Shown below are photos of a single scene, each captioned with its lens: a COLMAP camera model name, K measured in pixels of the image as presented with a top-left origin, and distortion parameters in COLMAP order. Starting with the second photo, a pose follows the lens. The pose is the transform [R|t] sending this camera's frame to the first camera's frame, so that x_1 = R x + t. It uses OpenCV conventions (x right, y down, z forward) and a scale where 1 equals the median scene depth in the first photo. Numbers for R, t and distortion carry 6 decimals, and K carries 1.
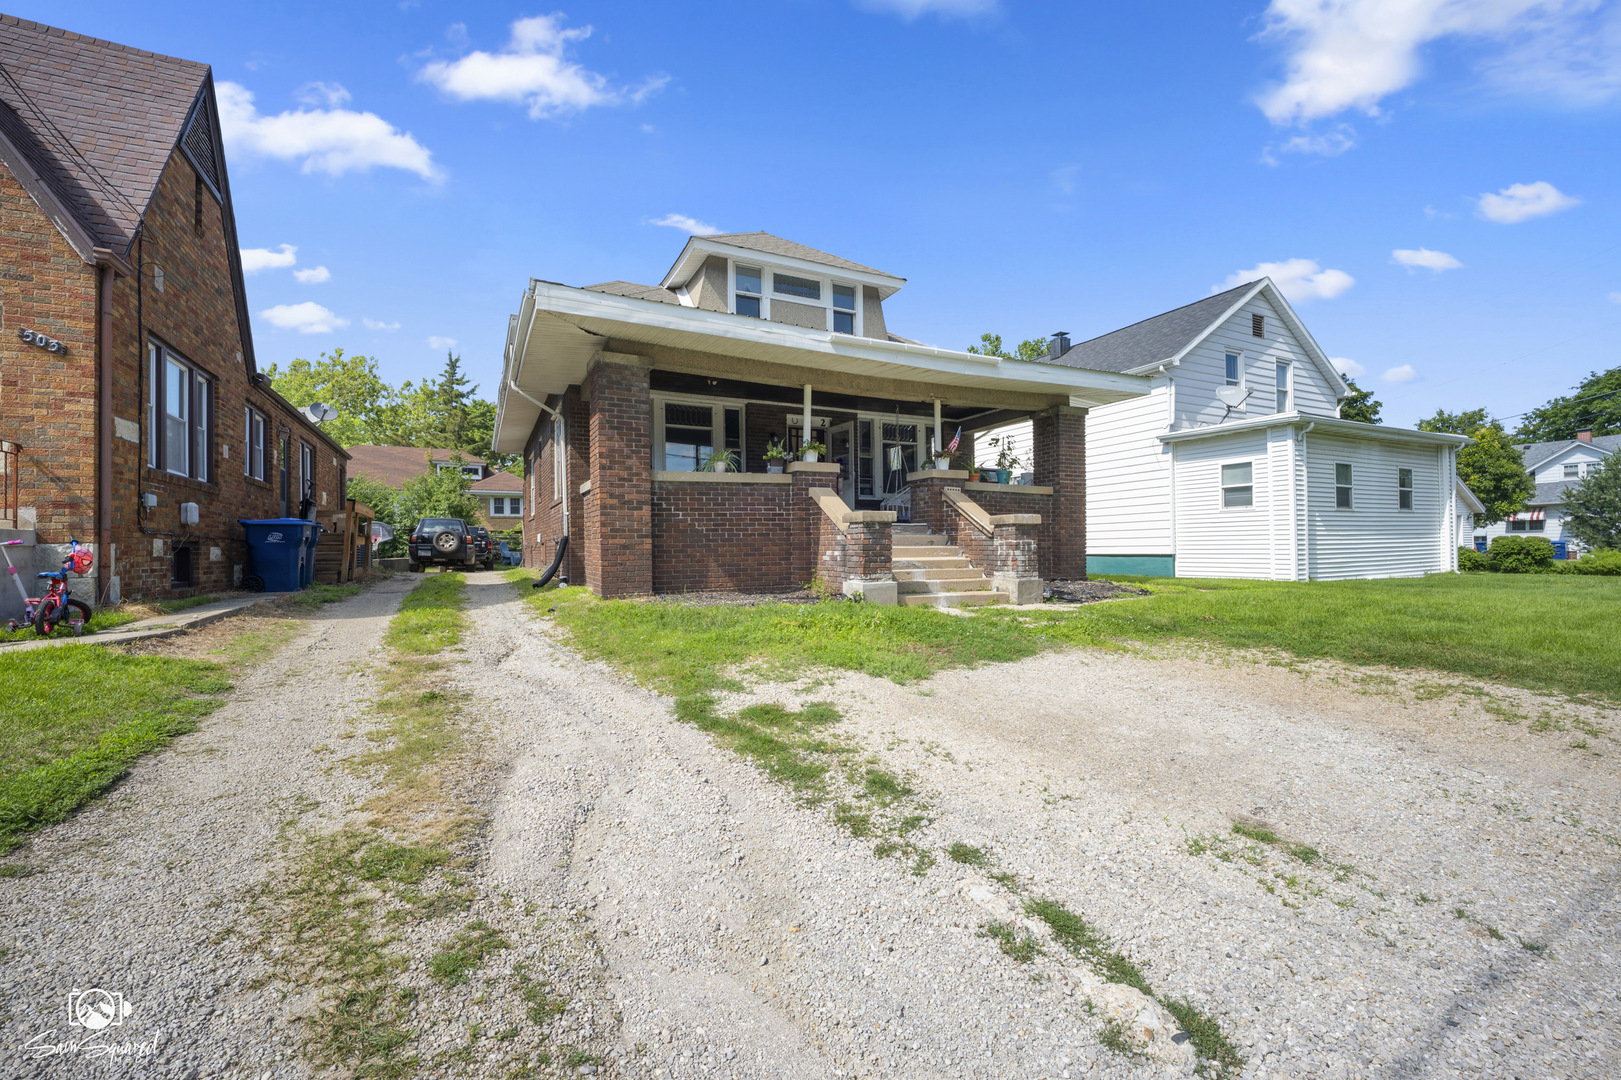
lens RADIAL K [[686.8, 0, 813.4], [0, 686.8, 551.3], [0, 0, 1]] dist [0.000236, -0.015565]
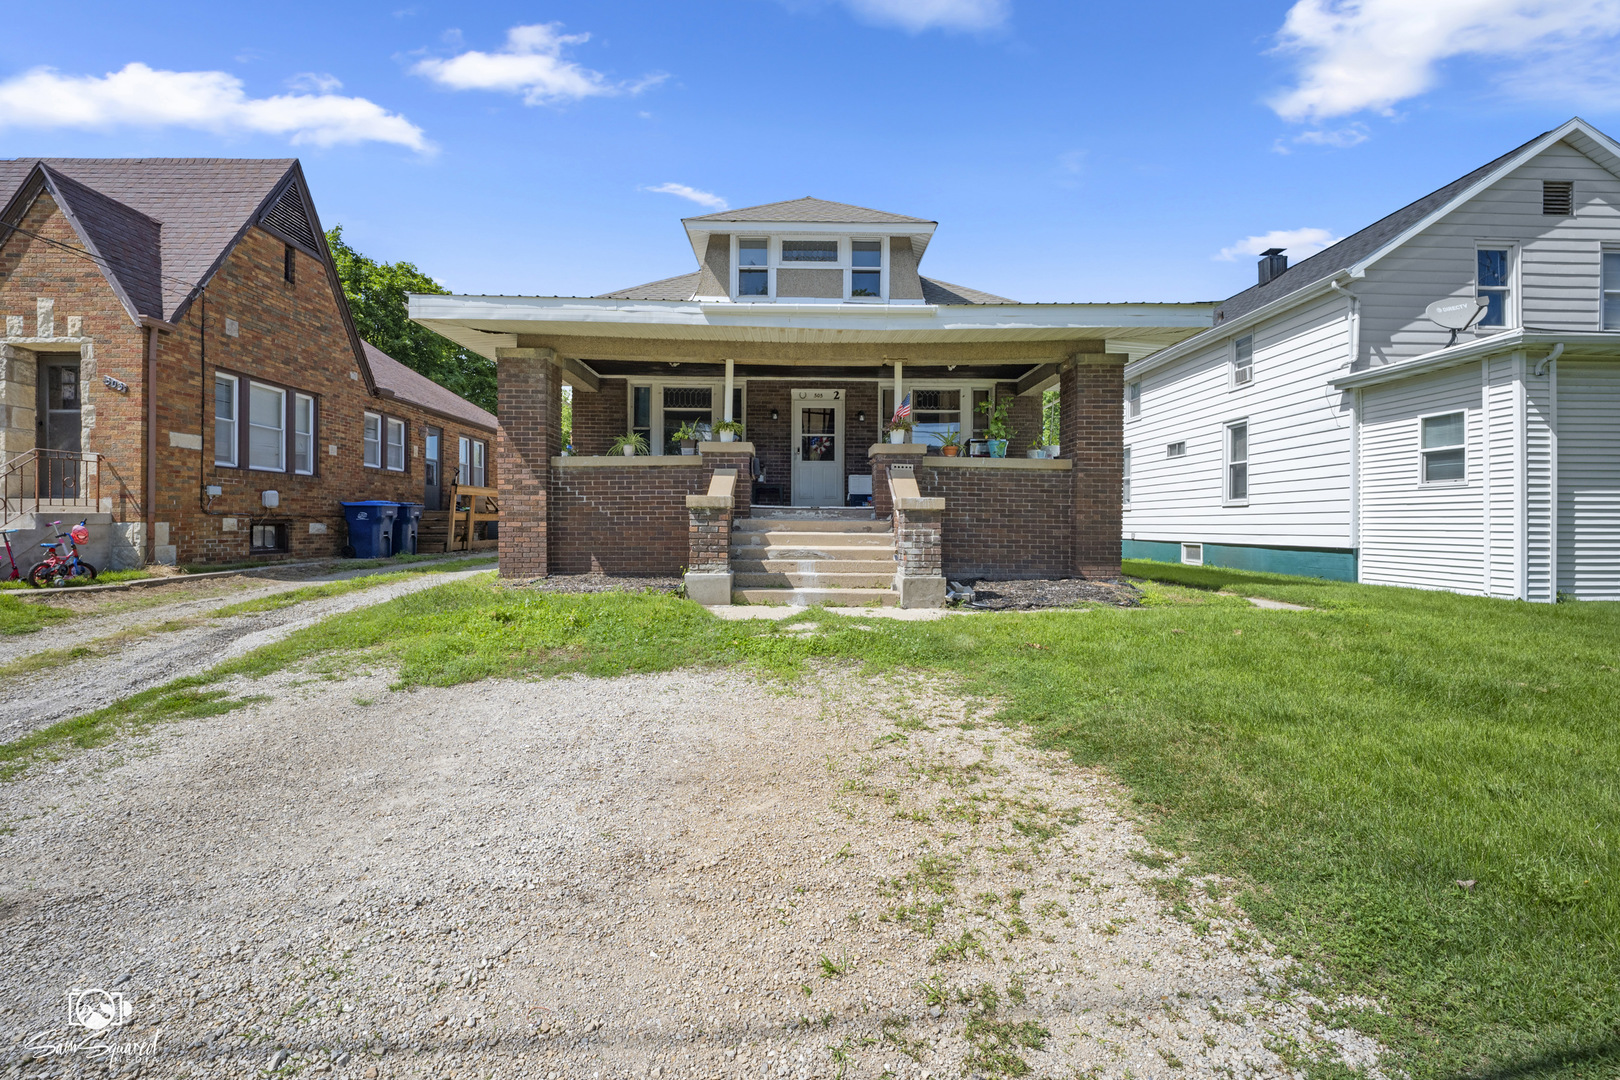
lens RADIAL K [[712.4, 0, 971.1], [0, 712.4, 526.2], [0, 0, 1]] dist [-0.000107, -0.013037]
pose [[0.901577, 0.018555, -0.432220, 0.695586], [-0.016588, 0.999828, 0.008321, -0.026817], [0.432300, -0.000333, 0.901730, 0.257227]]
